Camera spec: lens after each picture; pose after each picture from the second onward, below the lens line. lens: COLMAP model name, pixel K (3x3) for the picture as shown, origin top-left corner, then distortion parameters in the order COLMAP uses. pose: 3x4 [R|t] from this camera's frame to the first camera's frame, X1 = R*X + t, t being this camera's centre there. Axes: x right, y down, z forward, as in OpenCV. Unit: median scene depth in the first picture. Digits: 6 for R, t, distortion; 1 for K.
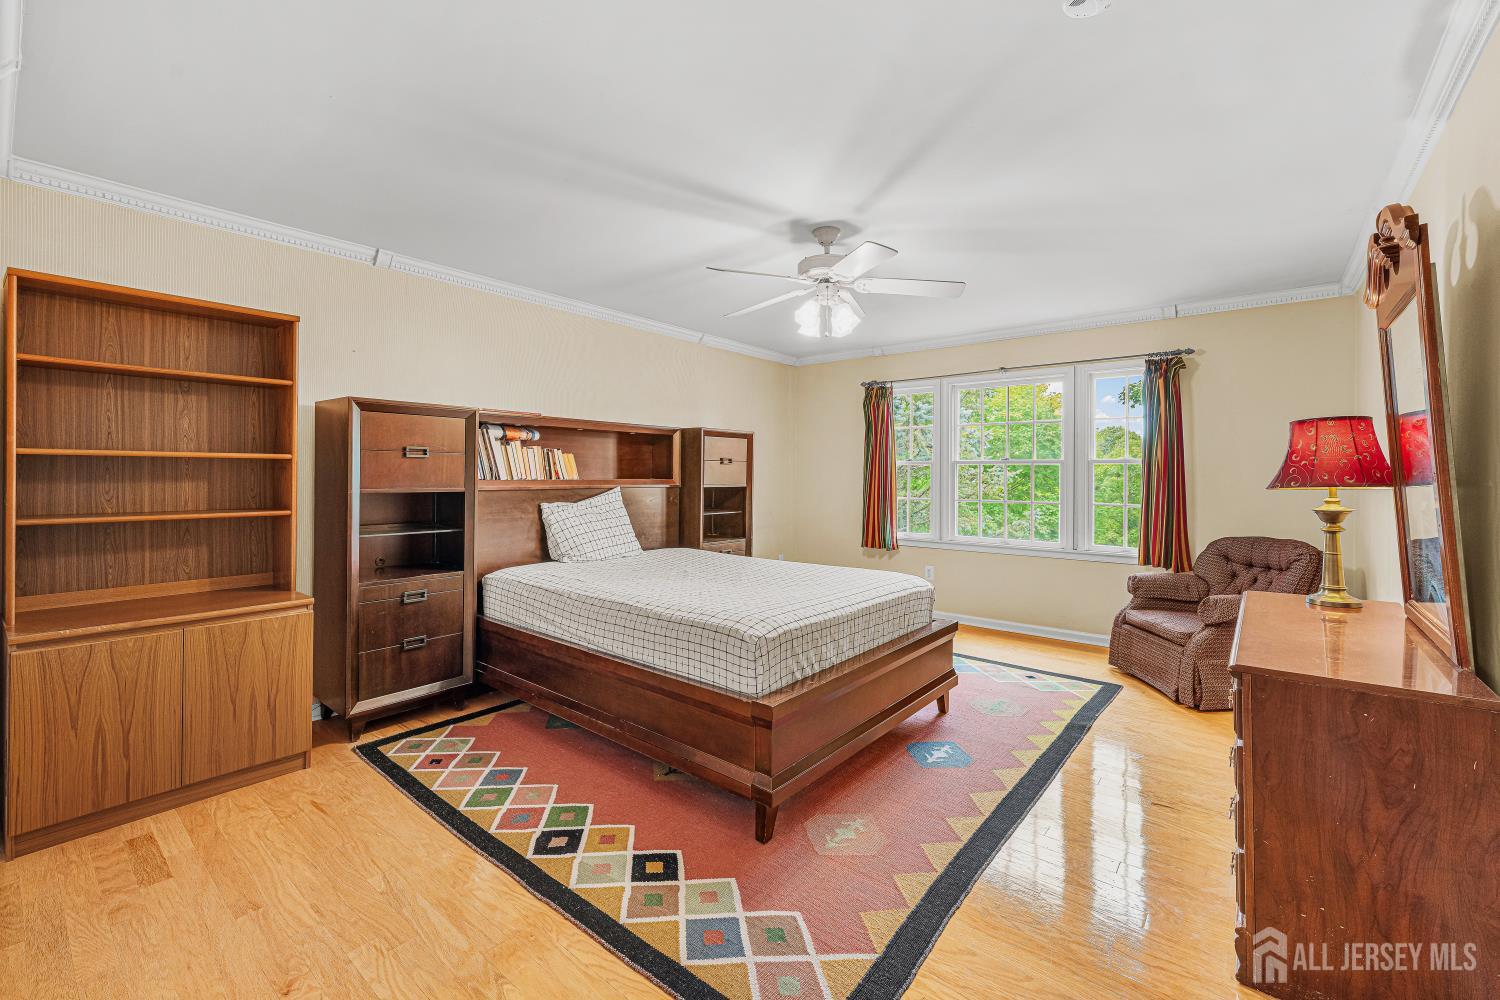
lens RADIAL K [[626.3, 0, 748.4], [0, 626.3, 482.9], [0, 0, 1]] dist [-0.000654, -0.000144]
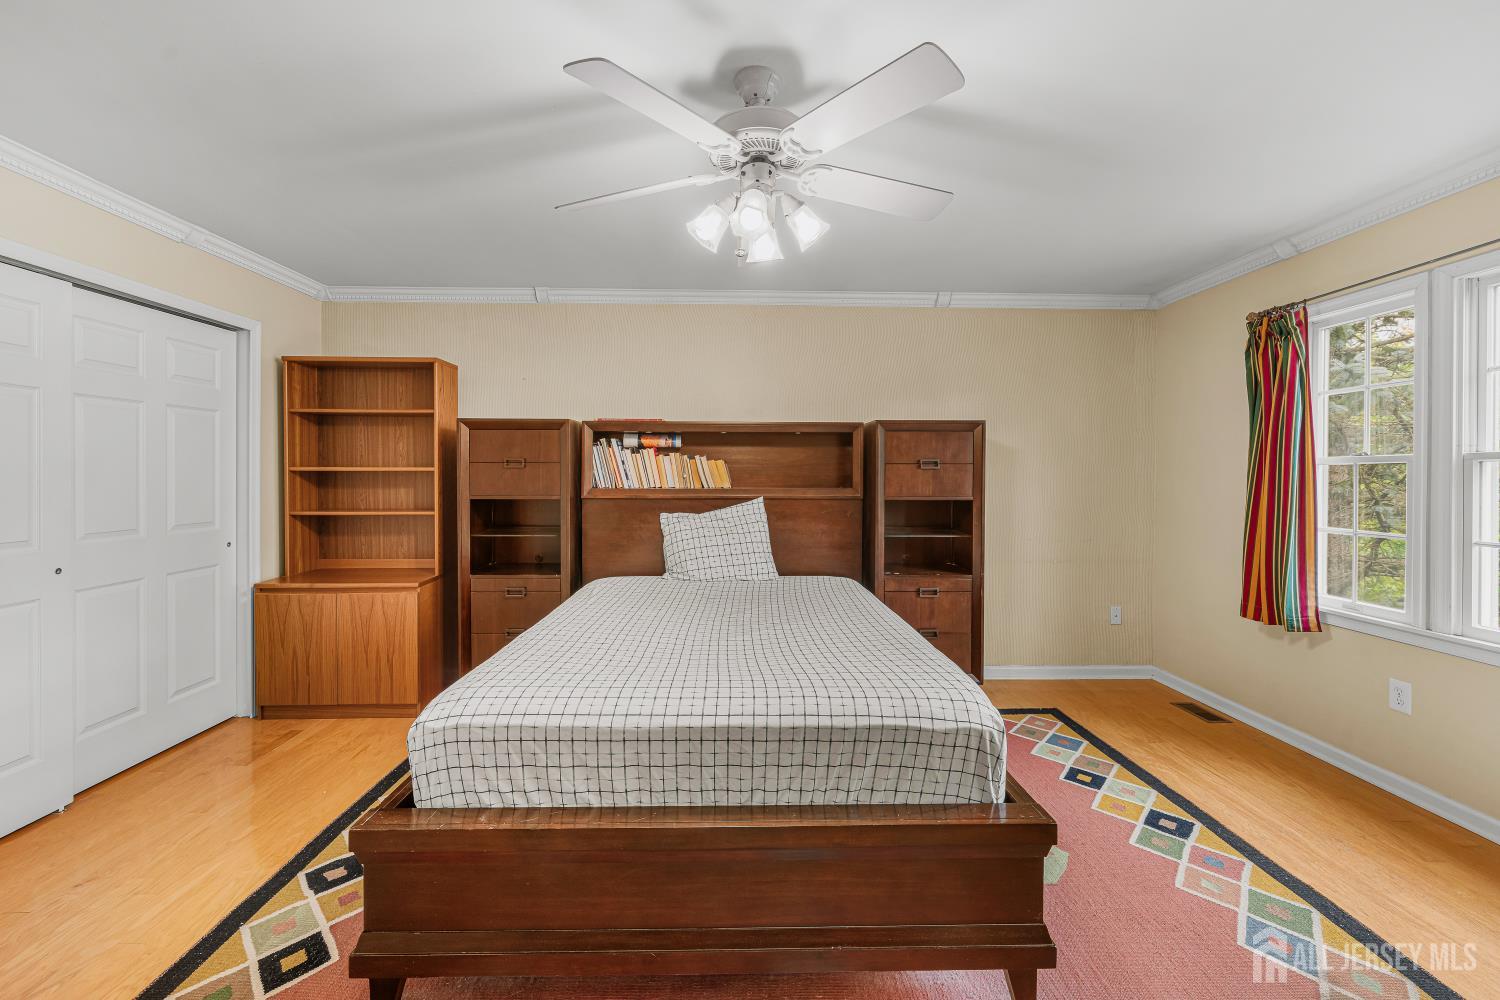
lens RADIAL K [[606.6, 0, 745.2], [0, 606.6, 487.1], [0, 0, 1]] dist [-0.002367, -0.000193]
pose [[0.654845, 0.008326, -0.755718, 0.456354], [-0.008796, 0.999956, 0.003394, -0.011431], [0.755712, 0.004425, 0.654889, 0.501165]]
